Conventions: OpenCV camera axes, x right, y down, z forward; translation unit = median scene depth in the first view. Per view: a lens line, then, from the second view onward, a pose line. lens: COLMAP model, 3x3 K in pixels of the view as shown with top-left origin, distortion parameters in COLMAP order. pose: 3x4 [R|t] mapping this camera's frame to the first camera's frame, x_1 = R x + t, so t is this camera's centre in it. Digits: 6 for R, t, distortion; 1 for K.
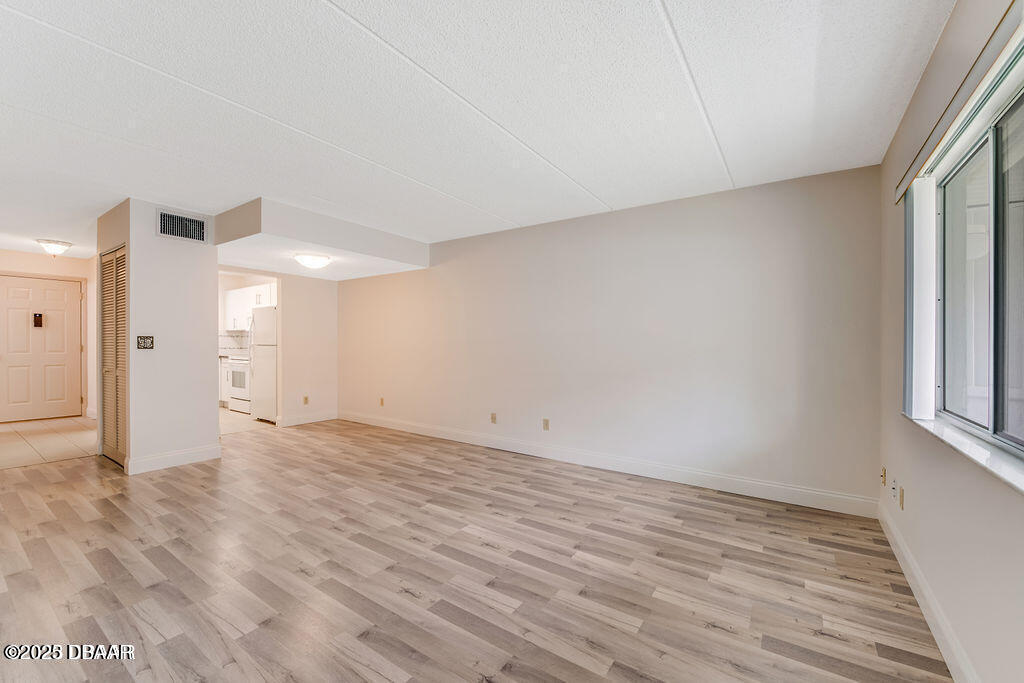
lens RADIAL K [[439.4, 0, 472.3], [0, 439.4, 341.3], [0, 0, 1]] dist [-0.013380, 0.000241]
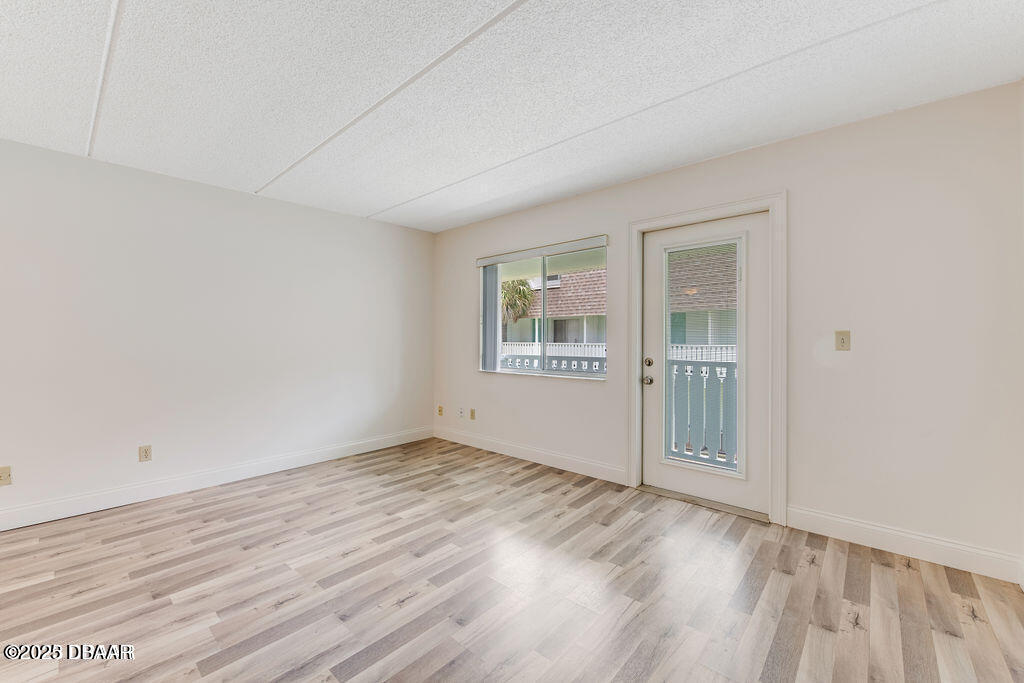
lens RADIAL K [[415.2, 0, 510.3], [0, 415.2, 338.0], [0, 0, 1]] dist [-0.025253, -0.000003]
pose [[0.074545, -0.013669, 0.997124, -0.789718], [0.003502, 0.999903, 0.013445, -0.044694], [-0.997211, 0.002490, 0.074586, 0.487472]]
